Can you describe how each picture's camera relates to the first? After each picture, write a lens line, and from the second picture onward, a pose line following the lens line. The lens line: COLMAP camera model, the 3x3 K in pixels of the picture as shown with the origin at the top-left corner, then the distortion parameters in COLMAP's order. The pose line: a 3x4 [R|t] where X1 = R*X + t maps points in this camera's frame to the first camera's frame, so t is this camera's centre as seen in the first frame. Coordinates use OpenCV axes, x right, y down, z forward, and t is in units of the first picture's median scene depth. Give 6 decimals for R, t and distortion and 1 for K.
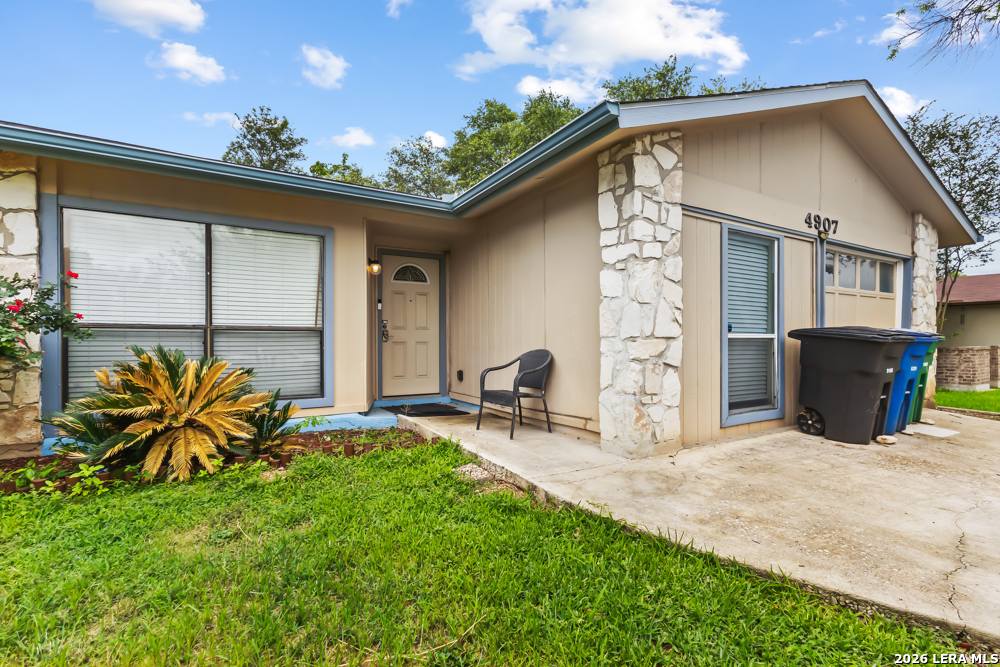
lens RADIAL K [[461.7, 0, 494.9], [0, 461.7, 338.2], [0, 0, 1]] dist [0.002613, -0.001269]
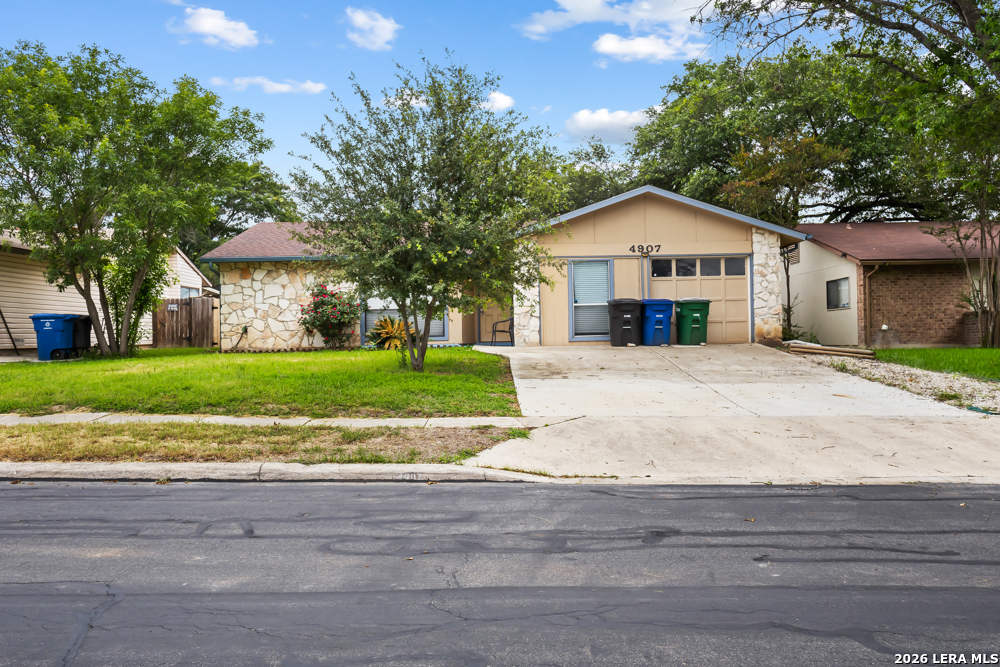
lens RADIAL K [[792.3, 0, 500.0], [0, 792.3, 333.9], [0, 0, 1]] dist [-0.003767, -0.000592]
pose [[0.859838, -0.022375, -0.510077, 2.505628], [0.021256, 0.999742, -0.008024, 0.189596], [0.510125, -0.003943, 0.860091, -3.052288]]
